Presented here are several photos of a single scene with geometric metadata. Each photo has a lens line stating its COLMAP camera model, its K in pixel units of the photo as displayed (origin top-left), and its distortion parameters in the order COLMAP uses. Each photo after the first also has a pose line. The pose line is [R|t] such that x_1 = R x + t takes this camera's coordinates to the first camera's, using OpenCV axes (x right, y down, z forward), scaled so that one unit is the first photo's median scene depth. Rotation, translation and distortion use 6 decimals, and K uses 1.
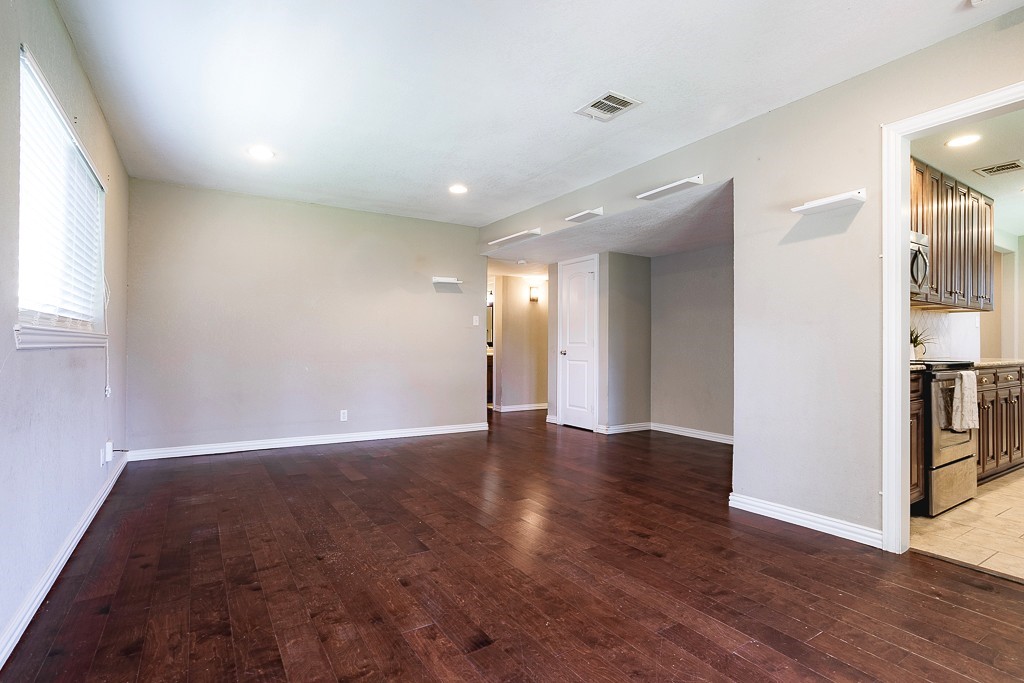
lens RADIAL K [[516.8, 0, 500.5], [0, 516.8, 353.5], [0, 0, 1]] dist [-0.058839, 0.035682]
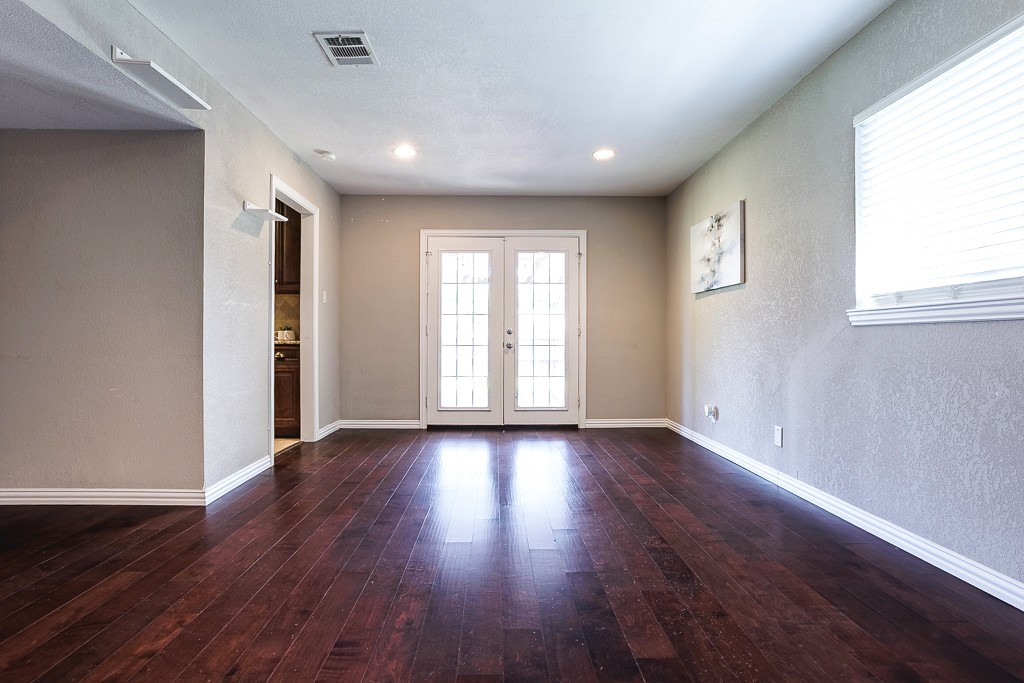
lens RADIAL K [[512.8, 0, 512.0], [0, 512.8, 341.5], [0, 0, 1]] dist [-0.000211, 0.000033]
pose [[-0.873432, -0.007241, 0.486893, -0.458071], [0.000667, 0.999871, 0.016066, 0.003946], [-0.486947, 0.014358, -0.873314, 1.588462]]
